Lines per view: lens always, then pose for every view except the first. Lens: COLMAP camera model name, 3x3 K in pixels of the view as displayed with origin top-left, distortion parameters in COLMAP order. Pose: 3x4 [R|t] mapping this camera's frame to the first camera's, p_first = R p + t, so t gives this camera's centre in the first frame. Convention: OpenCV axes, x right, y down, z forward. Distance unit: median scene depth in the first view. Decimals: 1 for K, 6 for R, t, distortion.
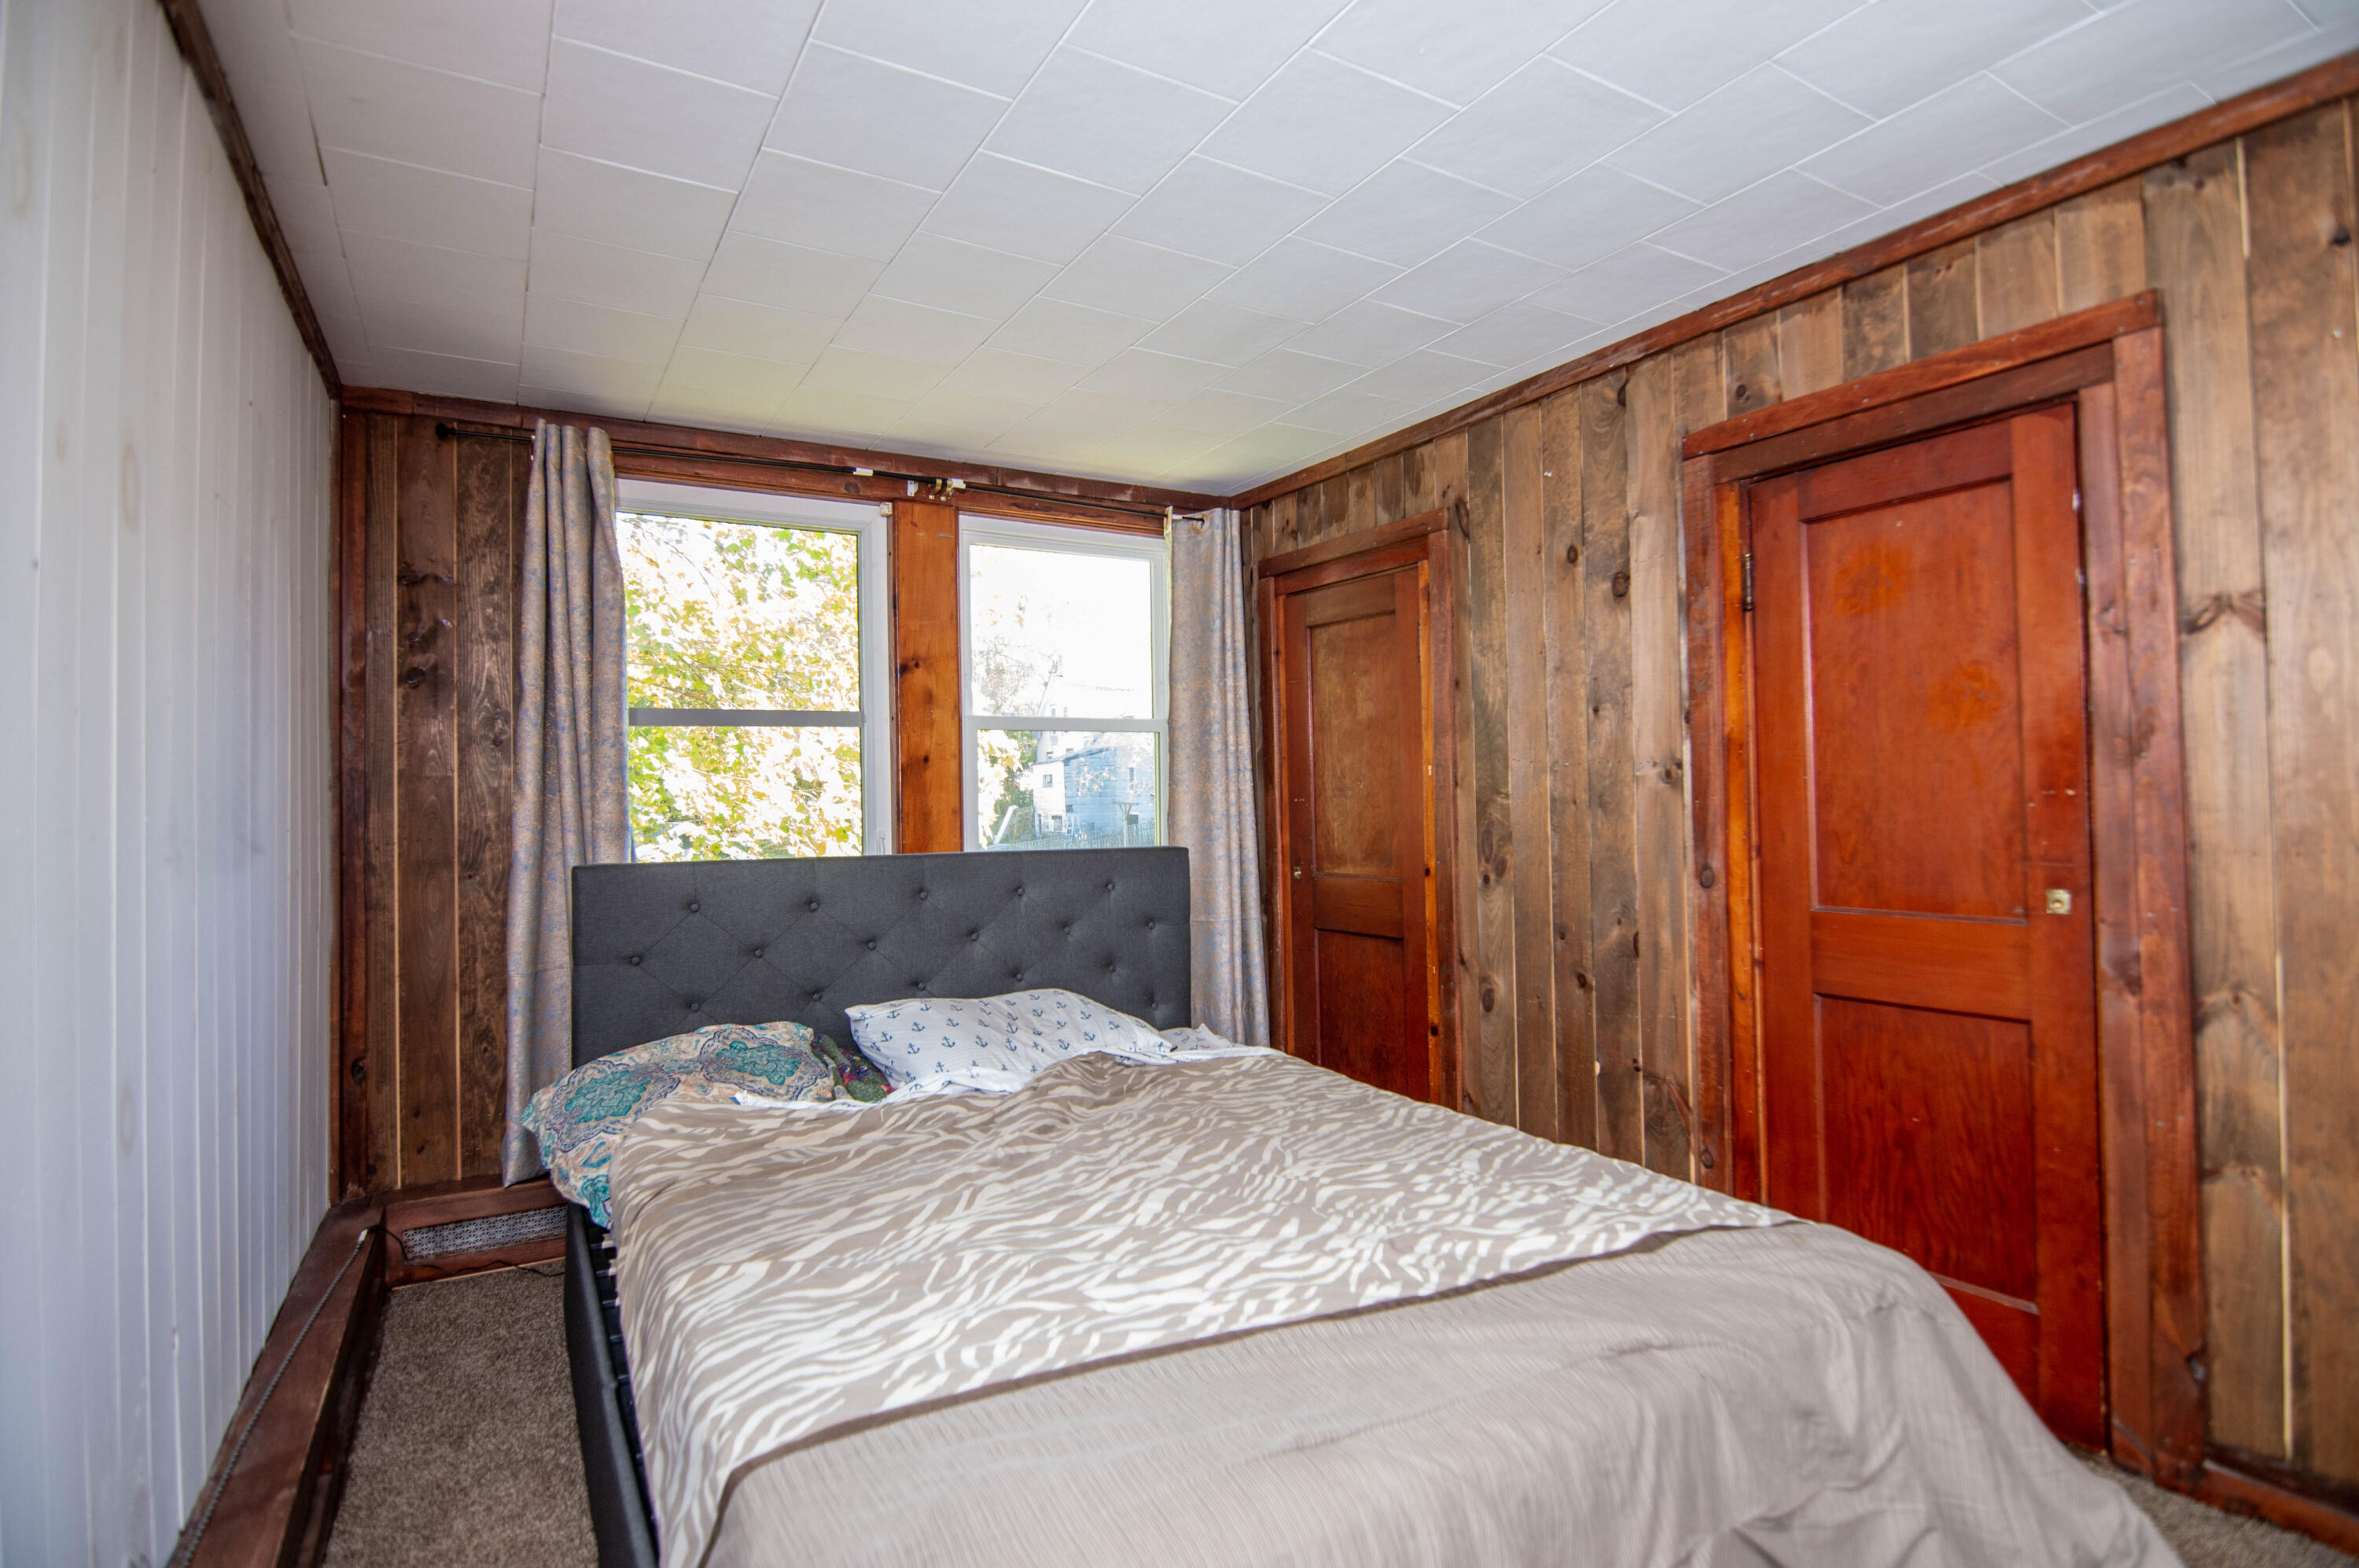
lens RADIAL K [[1150.2, 0, 1181.9], [0, 1150.2, 784.2], [0, 0, 1]] dist [-0.002088, -0.000504]
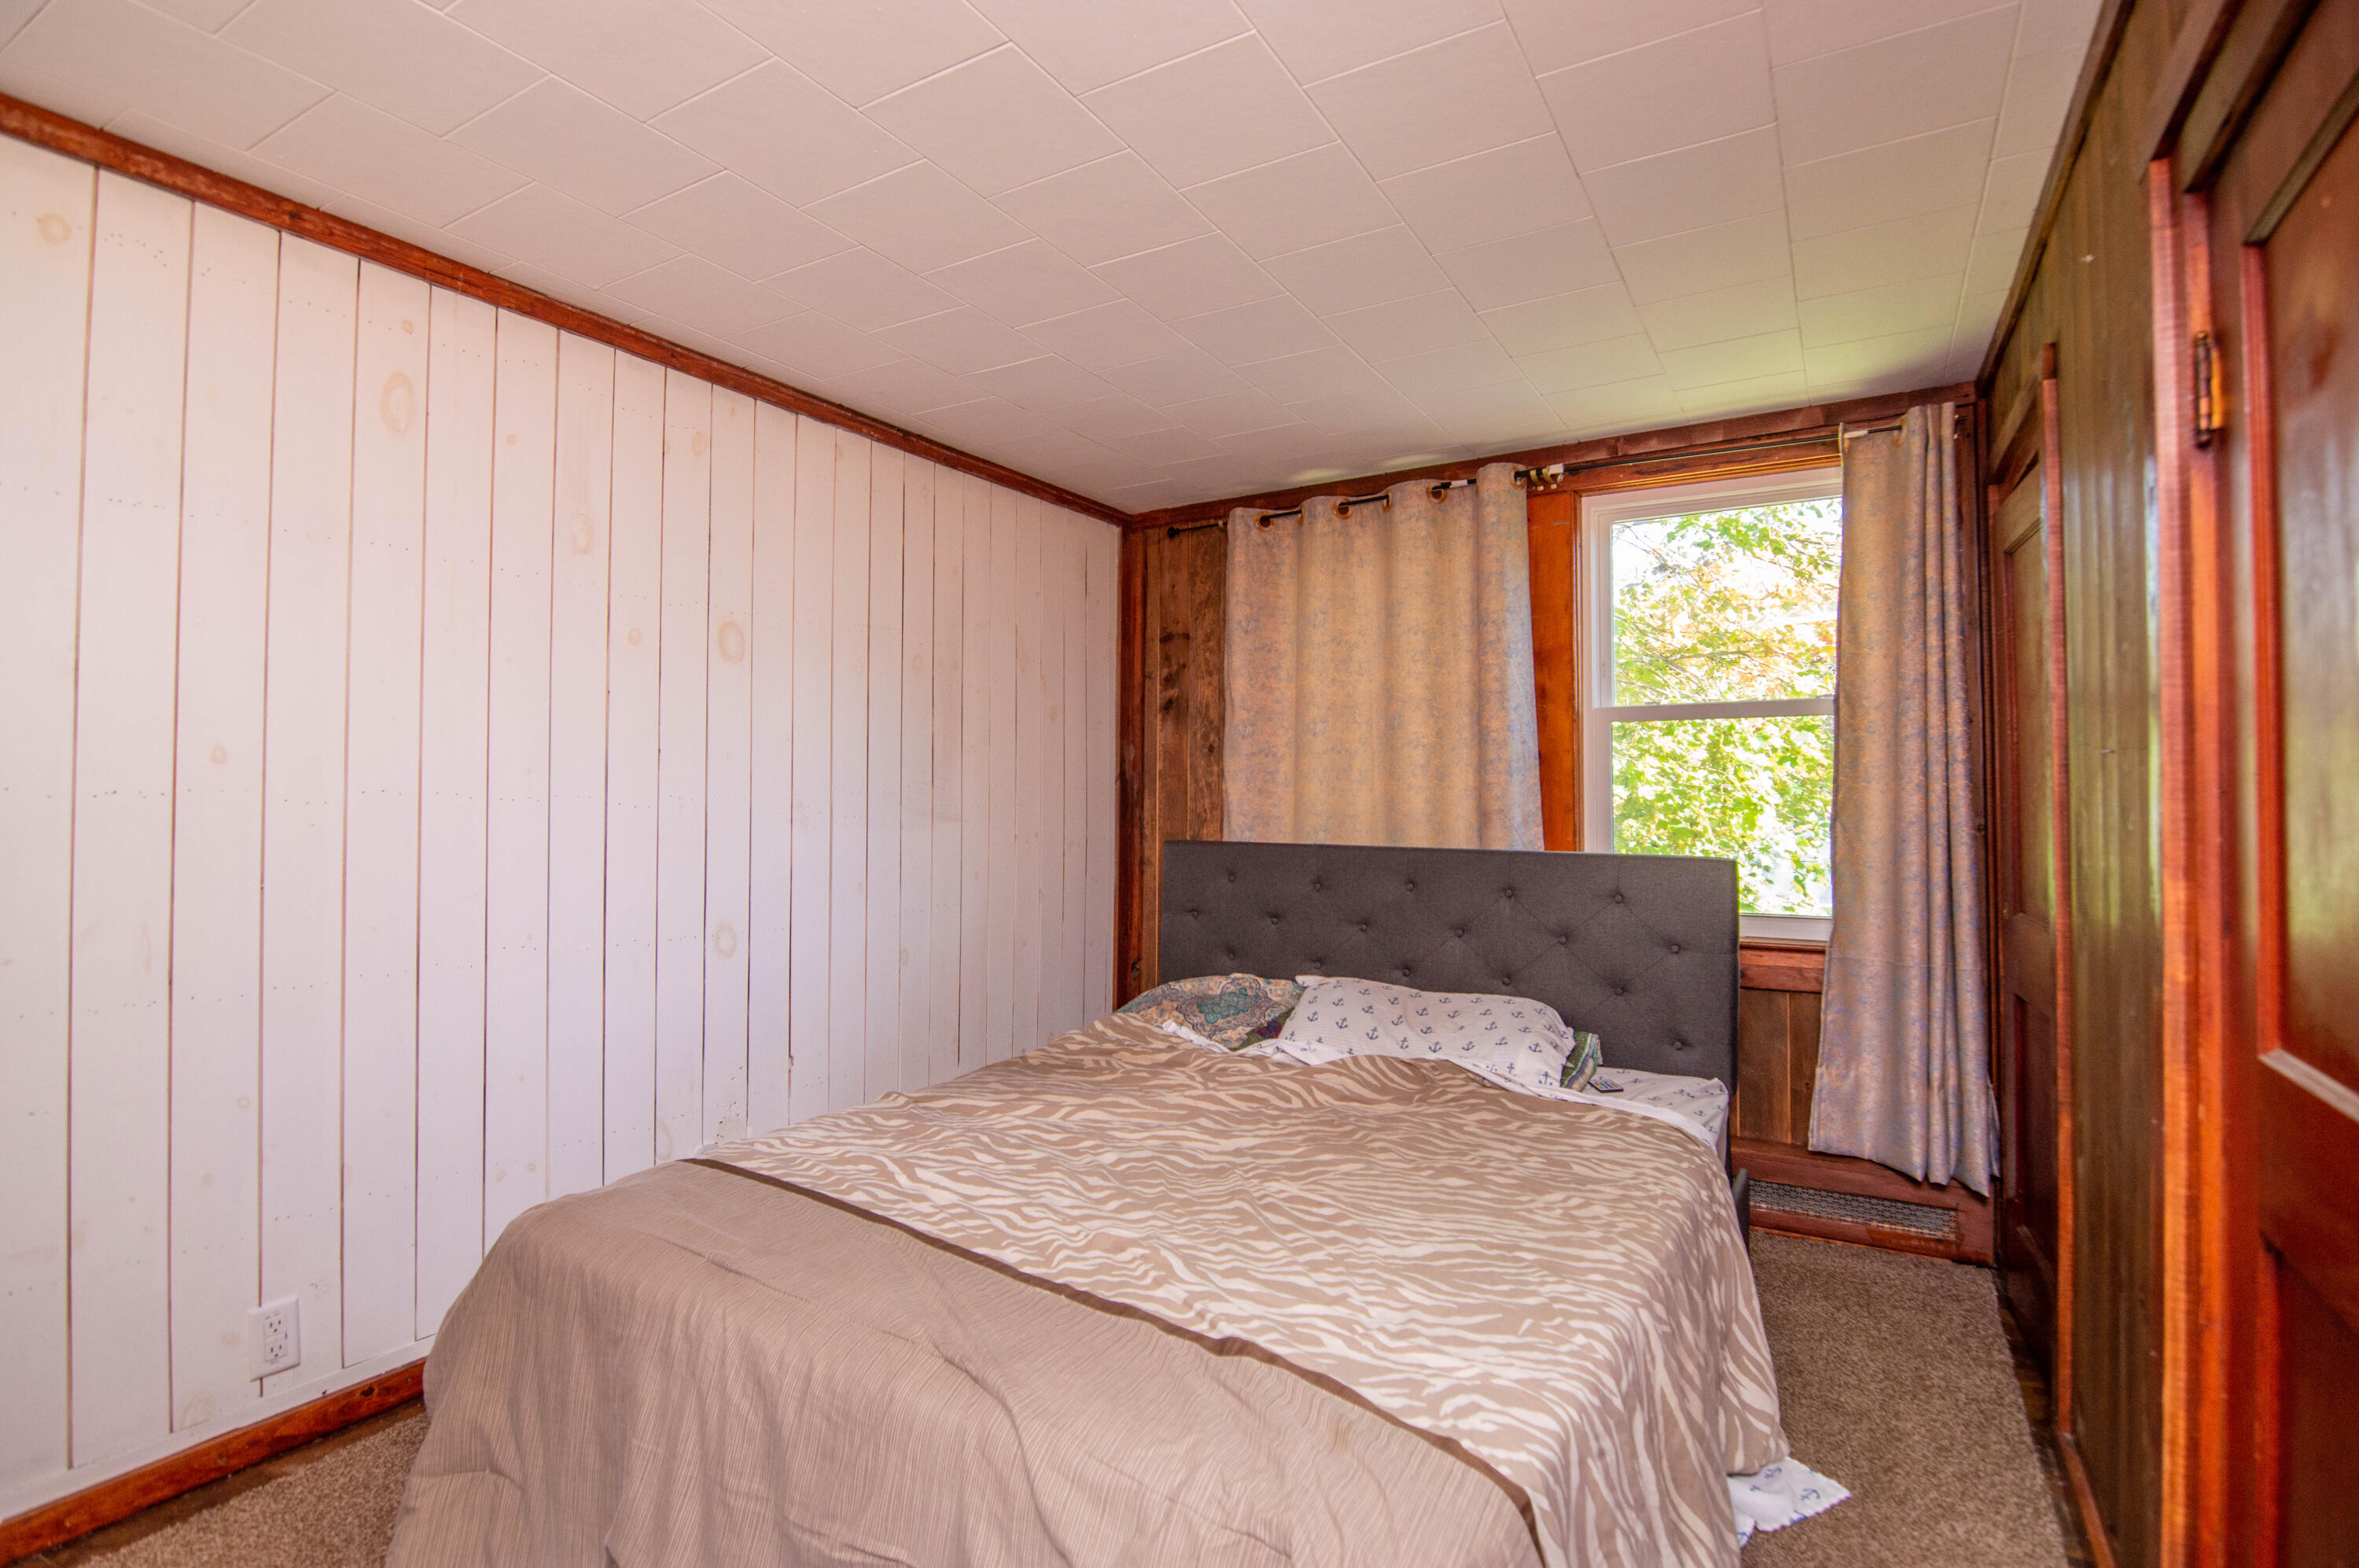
lens RADIAL K [[1150.2, 0, 1181.9], [0, 1150.2, 784.2], [0, 0, 1]] dist [-0.002088, -0.000504]
pose [[0.483125, 0.005561, -0.875534, 0.707232], [-0.000890, 0.999982, 0.005860, -0.003598], [0.875551, -0.002052, 0.483121, 0.368188]]
